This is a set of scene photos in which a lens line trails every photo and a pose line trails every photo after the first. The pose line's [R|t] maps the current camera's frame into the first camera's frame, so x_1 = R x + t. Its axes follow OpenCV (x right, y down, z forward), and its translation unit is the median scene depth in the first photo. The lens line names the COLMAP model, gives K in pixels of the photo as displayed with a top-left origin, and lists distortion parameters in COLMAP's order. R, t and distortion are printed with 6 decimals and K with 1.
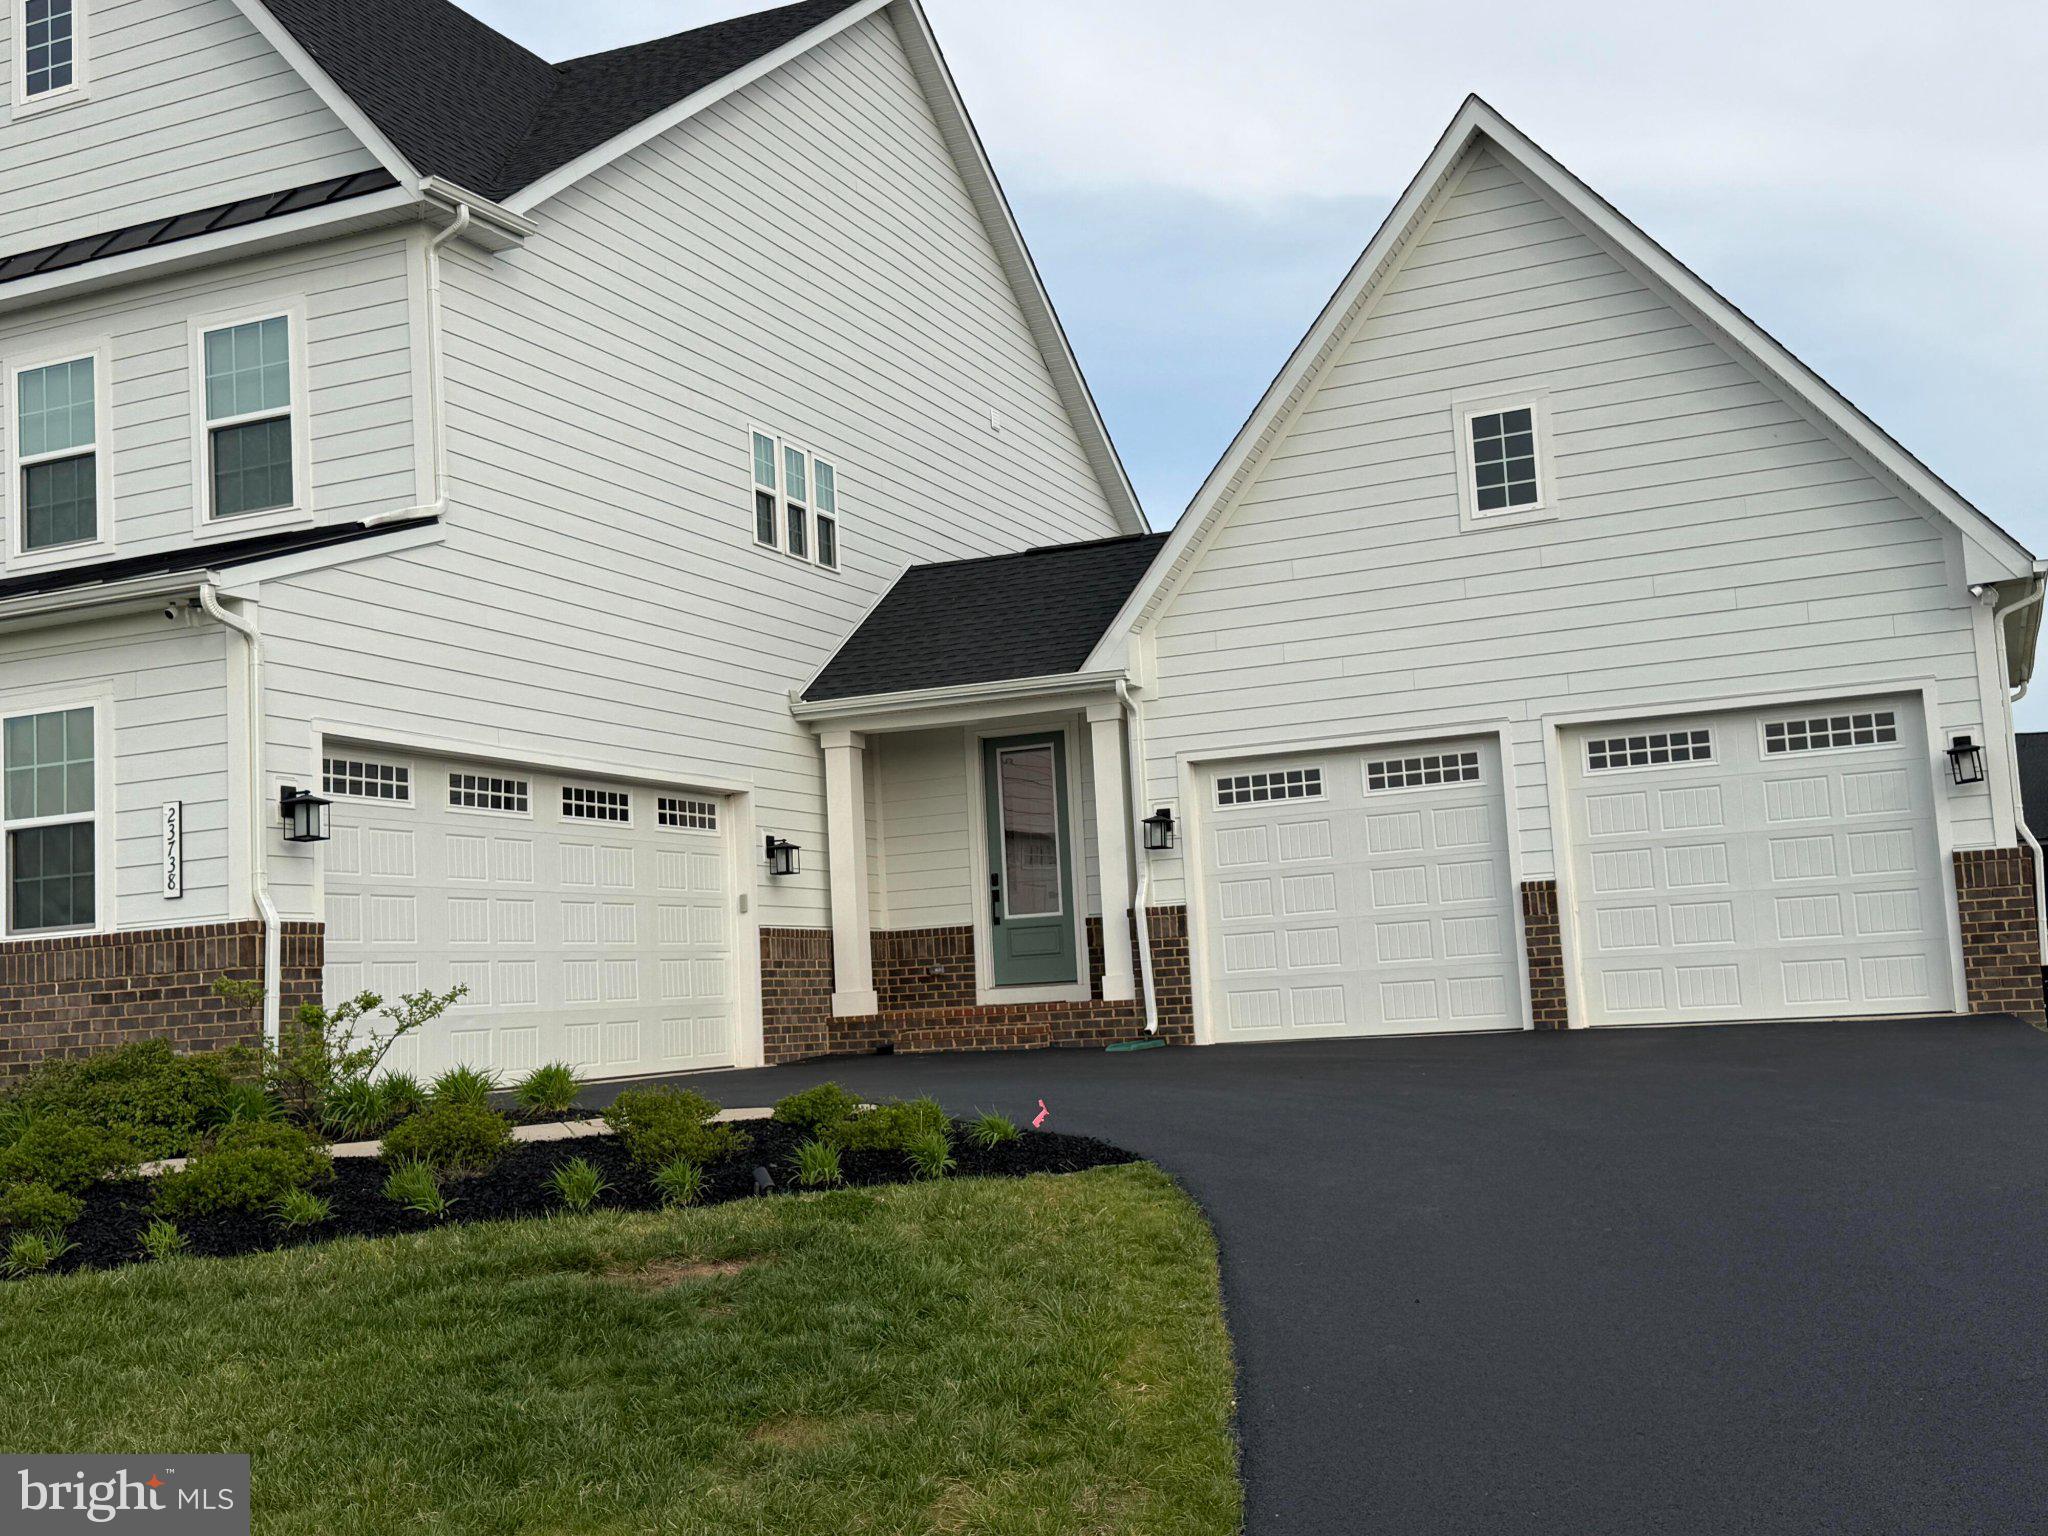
lens RADIAL K [[2184.5, 0, 1012.3], [0, 2184.5, 785.5], [0, 0, 1]] dist [0.095719, 0.000000]
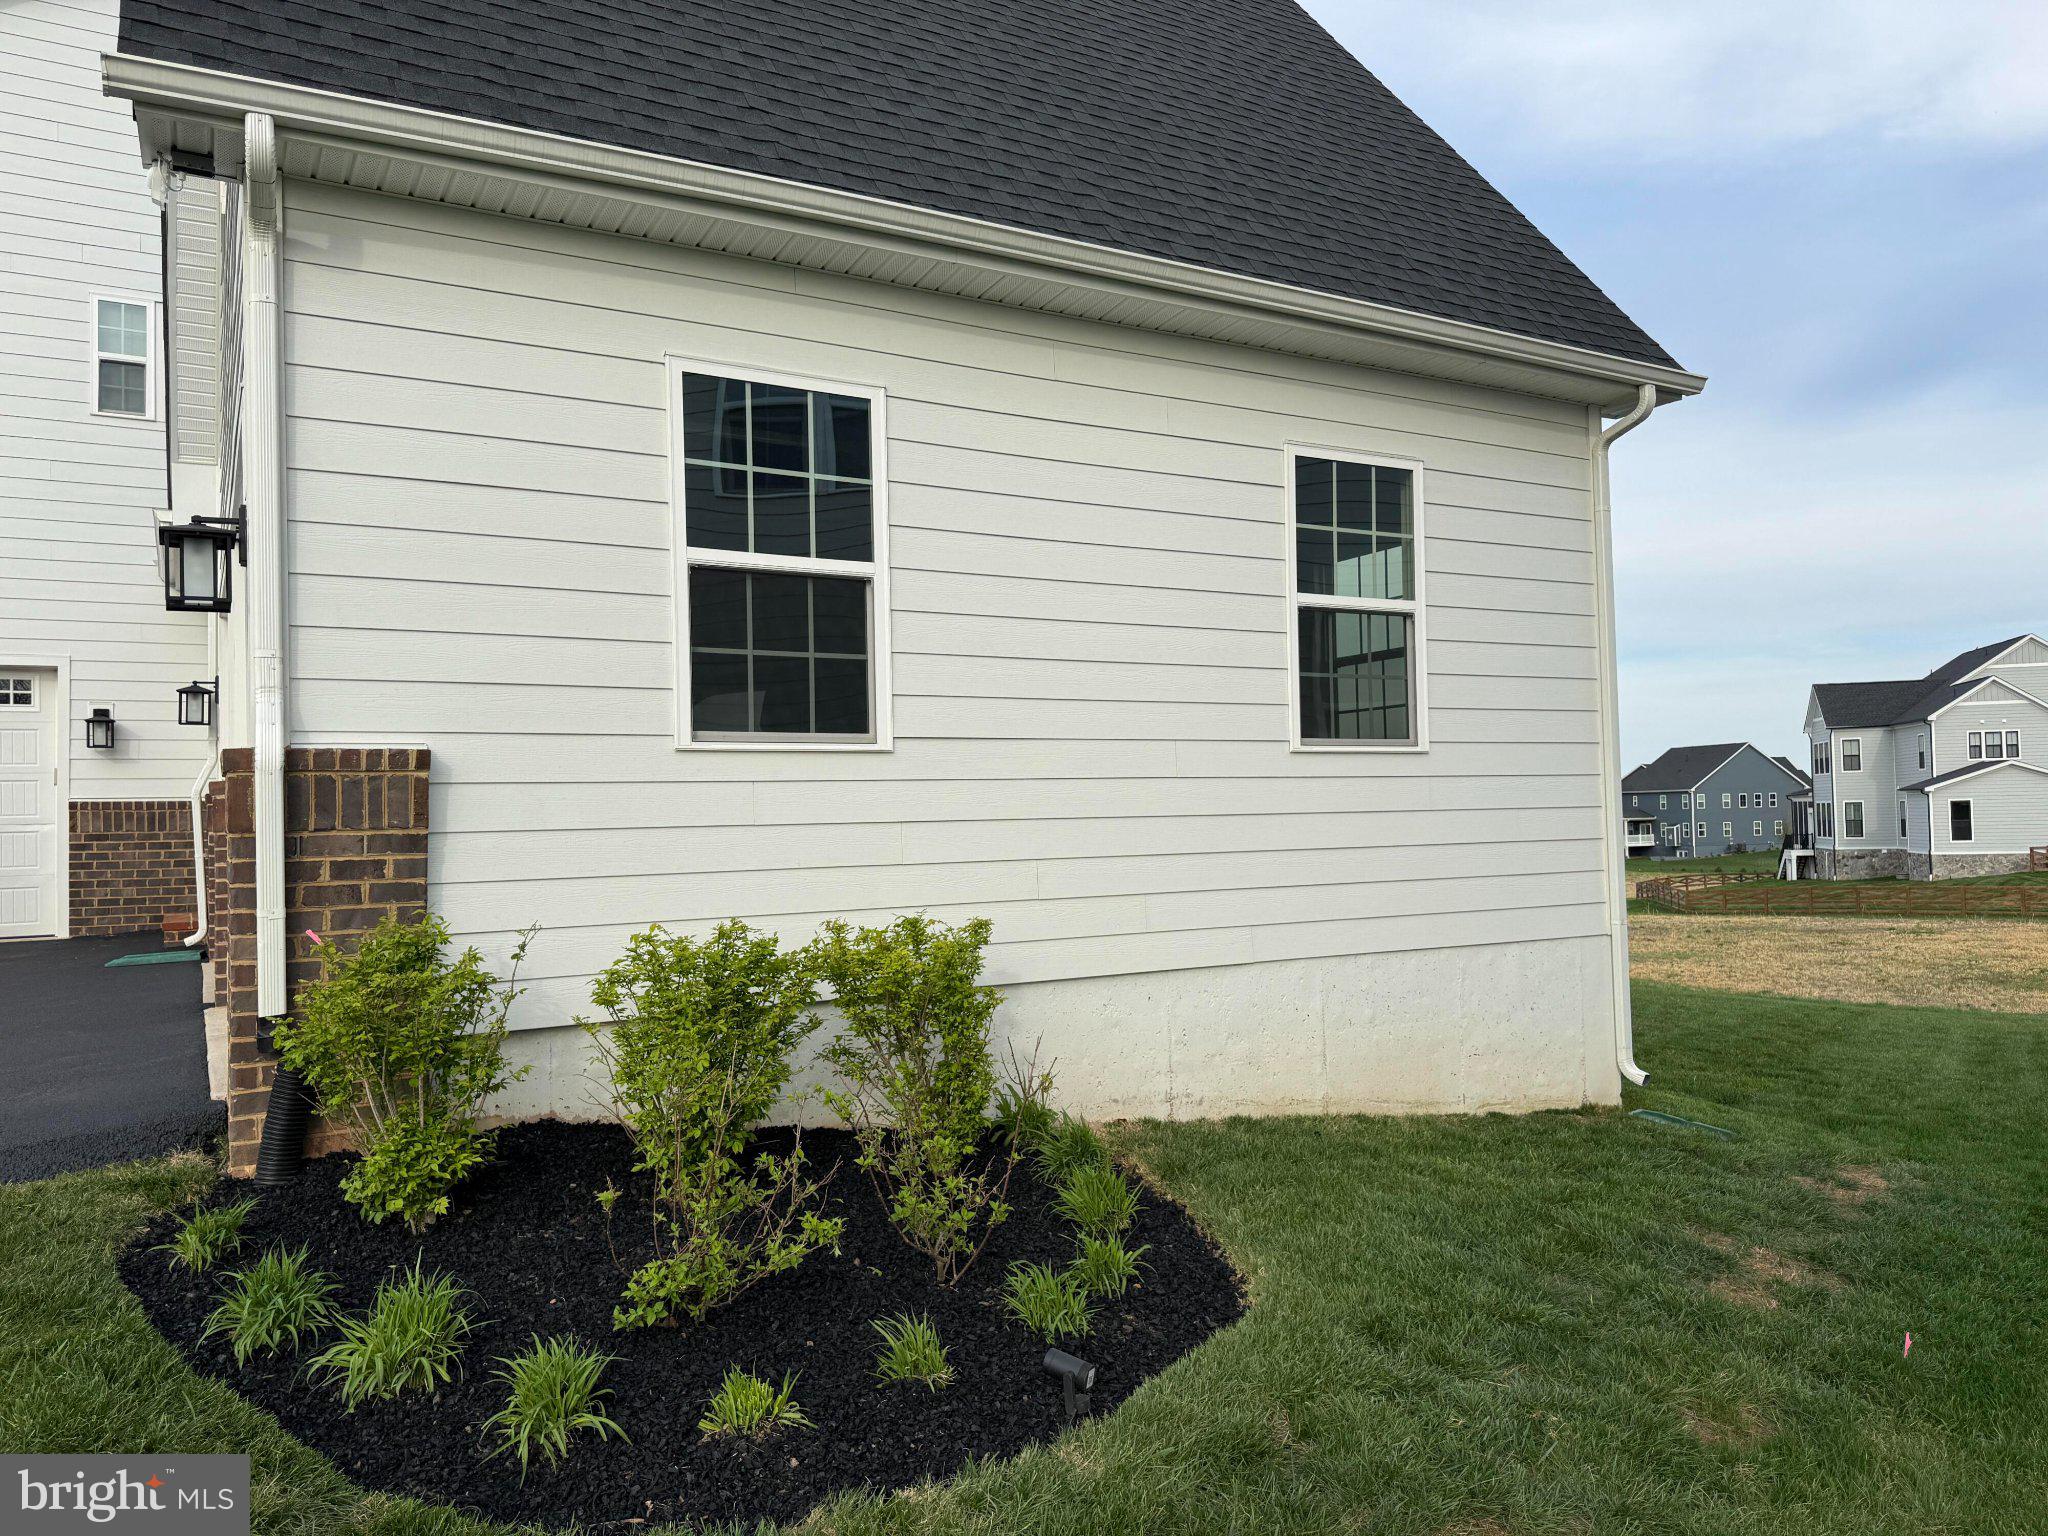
lens RADIAL K [[1446.3, 0, 1009.1], [0, 1446.3, 778.6], [0, 0, 1]] dist [0.078429, -0.074702]
pose [[0.796411, 0.023073, -0.604316, 0.687913], [0.038559, 0.995301, 0.088817, 0.011890], [0.603525, -0.094037, 0.791779, 0.780916]]
